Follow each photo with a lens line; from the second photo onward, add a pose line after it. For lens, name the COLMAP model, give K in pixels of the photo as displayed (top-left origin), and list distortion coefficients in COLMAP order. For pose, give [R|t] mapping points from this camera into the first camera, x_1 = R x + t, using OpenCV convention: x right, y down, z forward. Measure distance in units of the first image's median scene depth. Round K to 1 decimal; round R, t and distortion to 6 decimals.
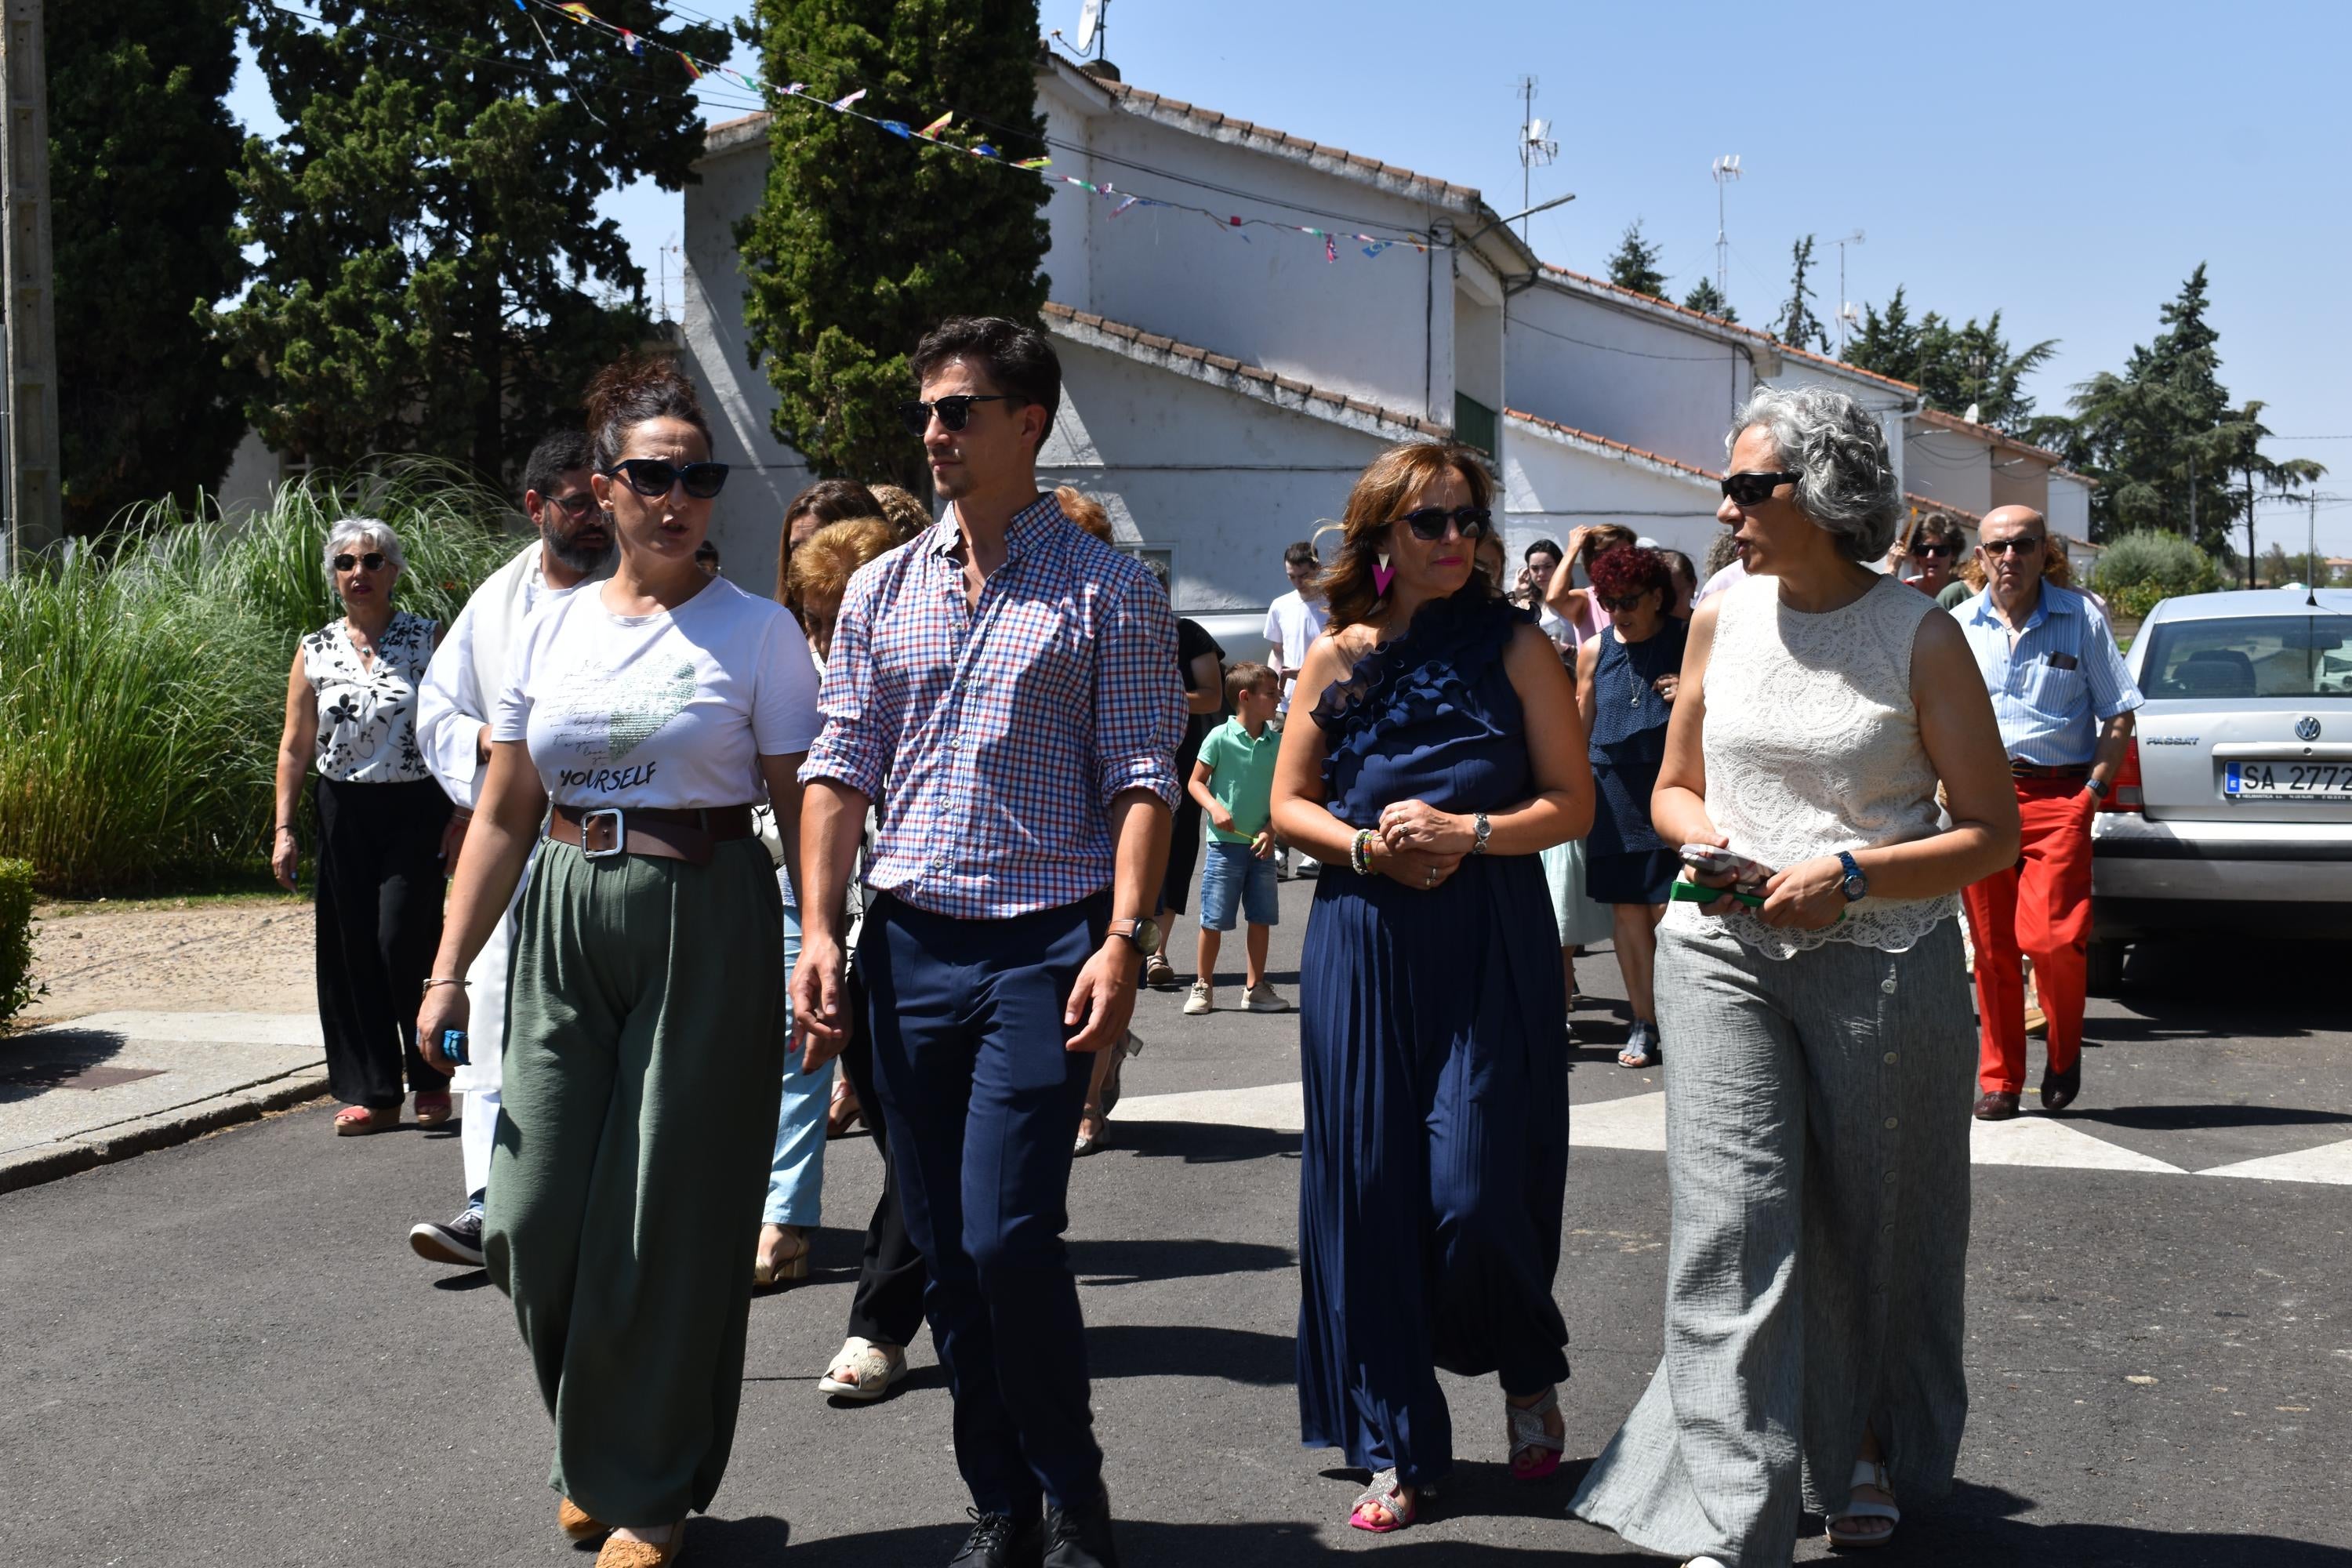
lens RADIAL K [[3346.2, 0, 1176.0], [0, 3346.2, 784.0], [0, 0, 1]] dist [-0.030936, 0.025778]
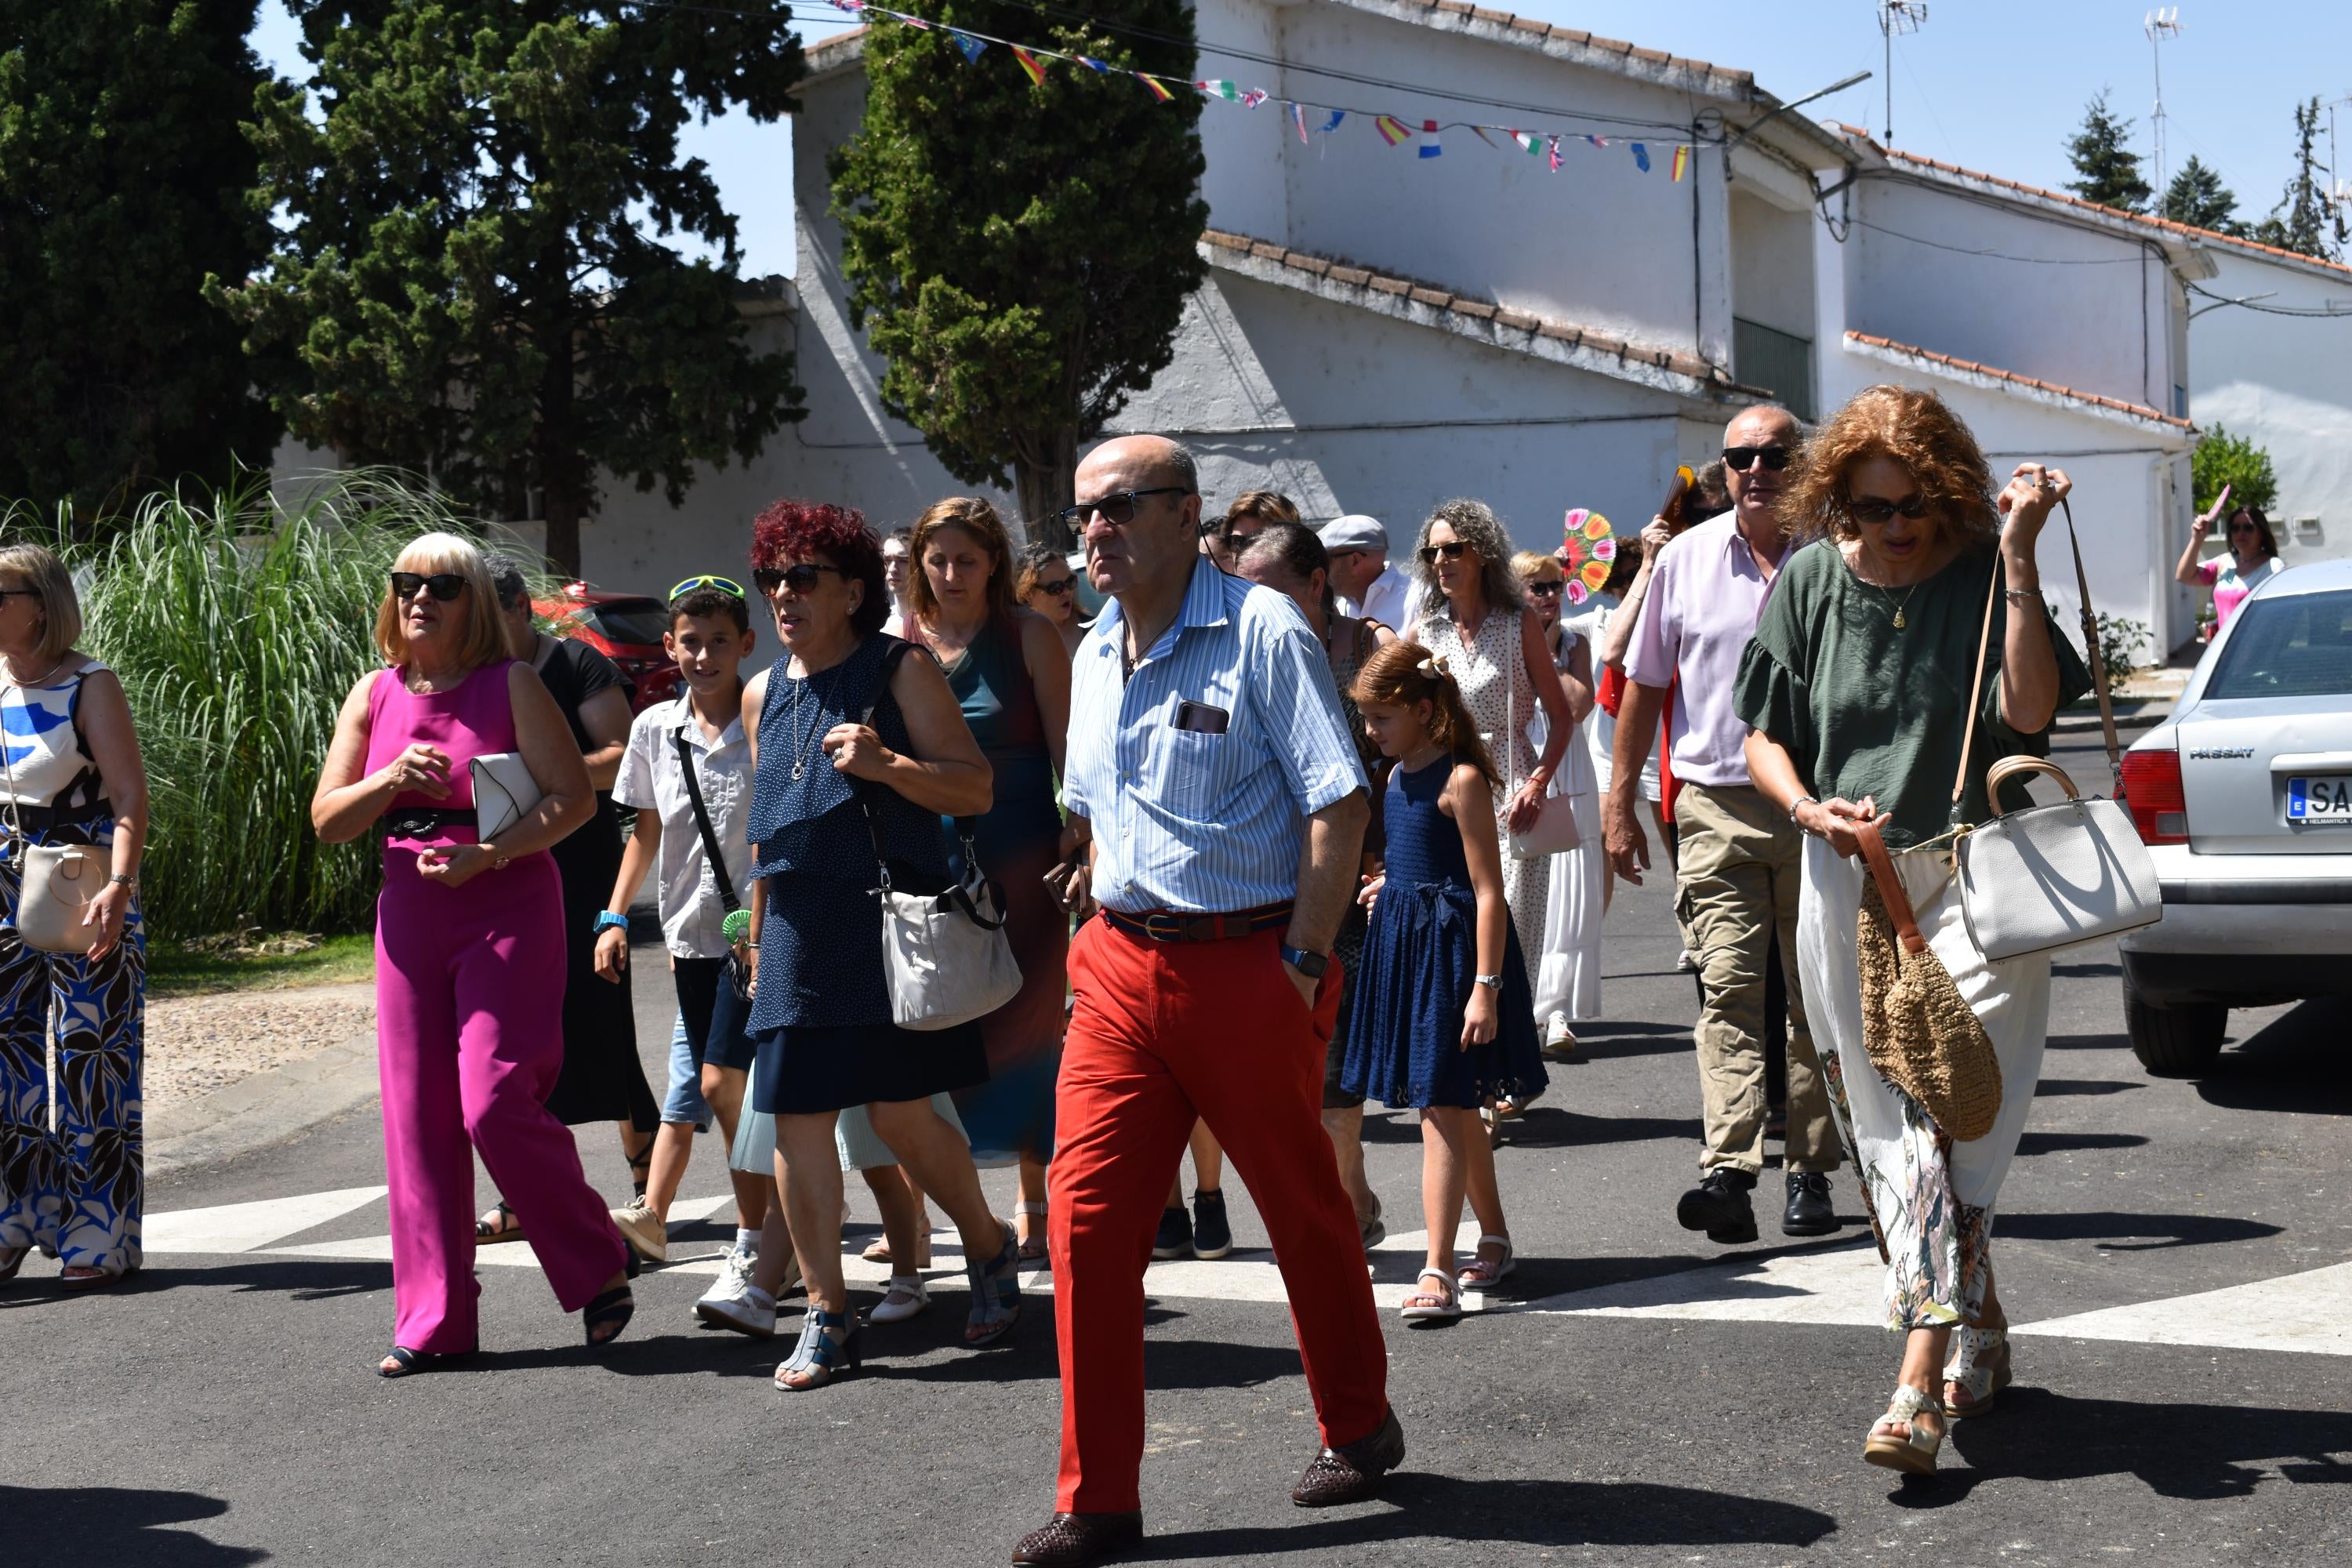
lens RADIAL K [[3983.6, 0, 1176.0], [0, 3983.6, 784.0], [0, 0, 1]] dist [0.013669, -0.033615]
pose [[0.993372, -0.029662, -0.111053, 0.057392], [0.029335, 0.999559, -0.004577, -0.003134], [0.111140, 0.001289, 0.993804, 0.014429]]
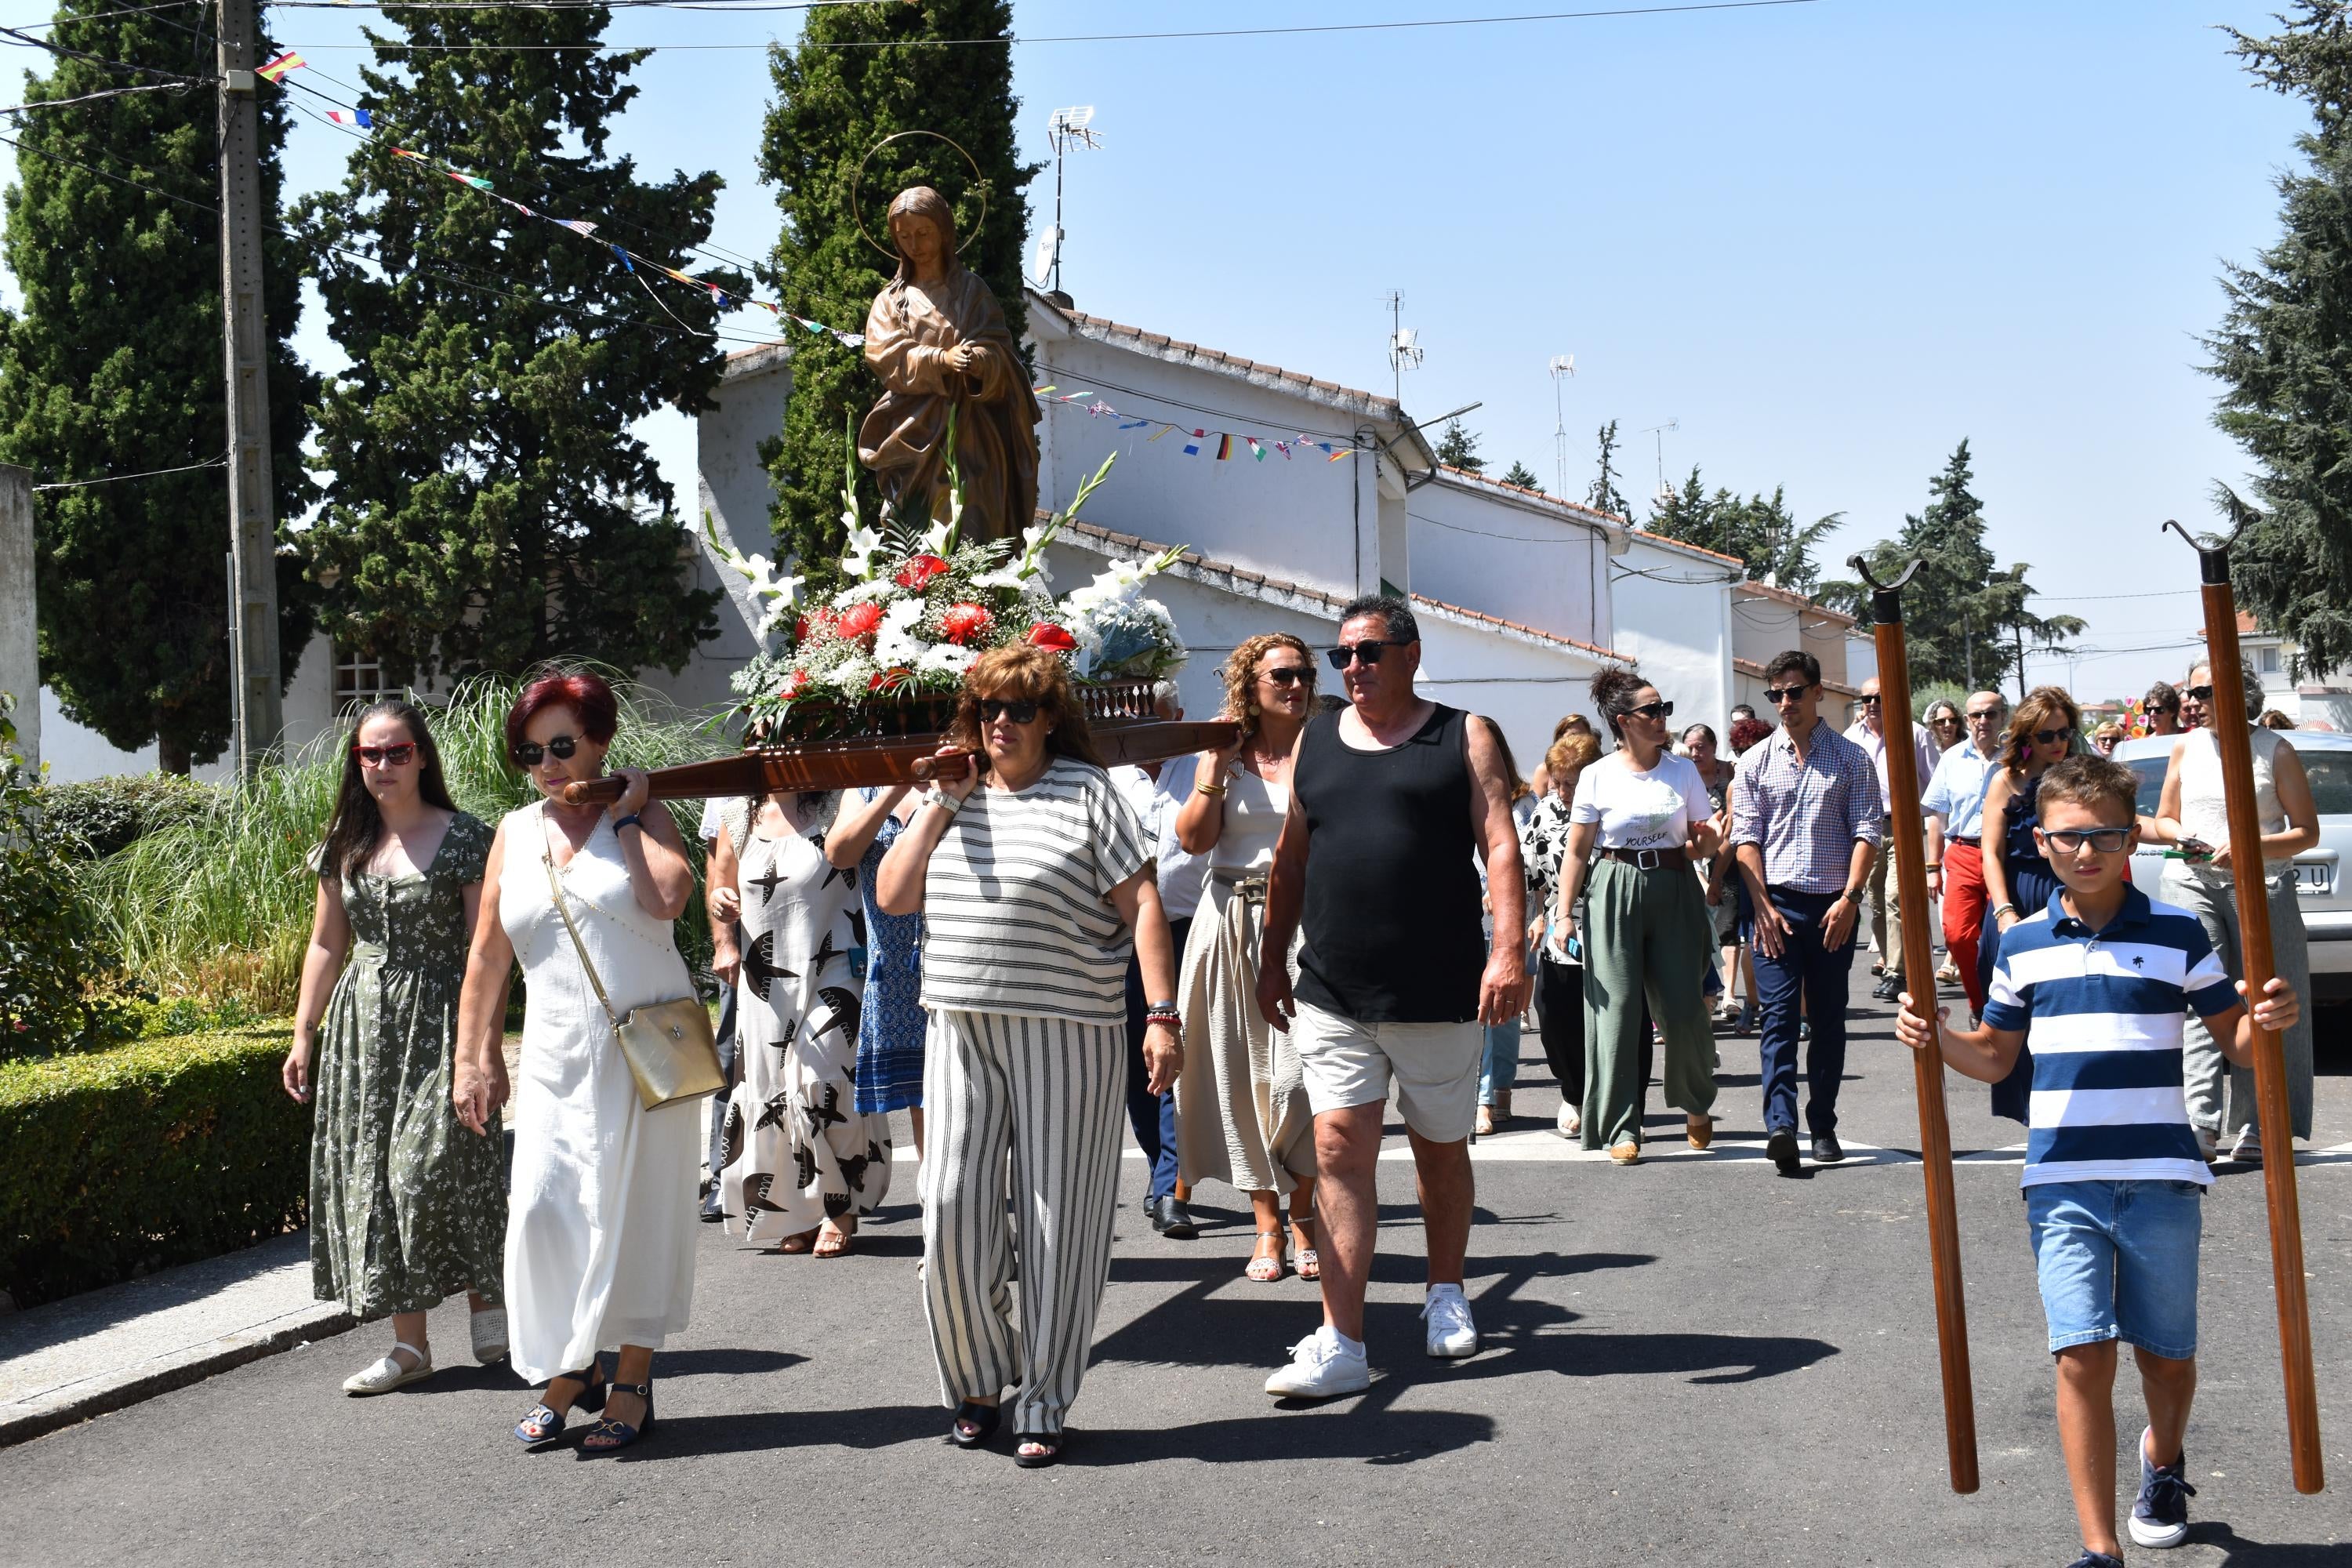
lens RADIAL K [[3169.5, 0, 1176.0], [0, 3169.5, 784.0], [0, 0, 1]] dist [-0.028851, -0.022836]
pose [[0.998093, -0.025208, 0.056347, -0.051700], [0.027984, 0.998405, -0.049044, 0.003345], [-0.055021, 0.050527, 0.997206, -0.066170]]
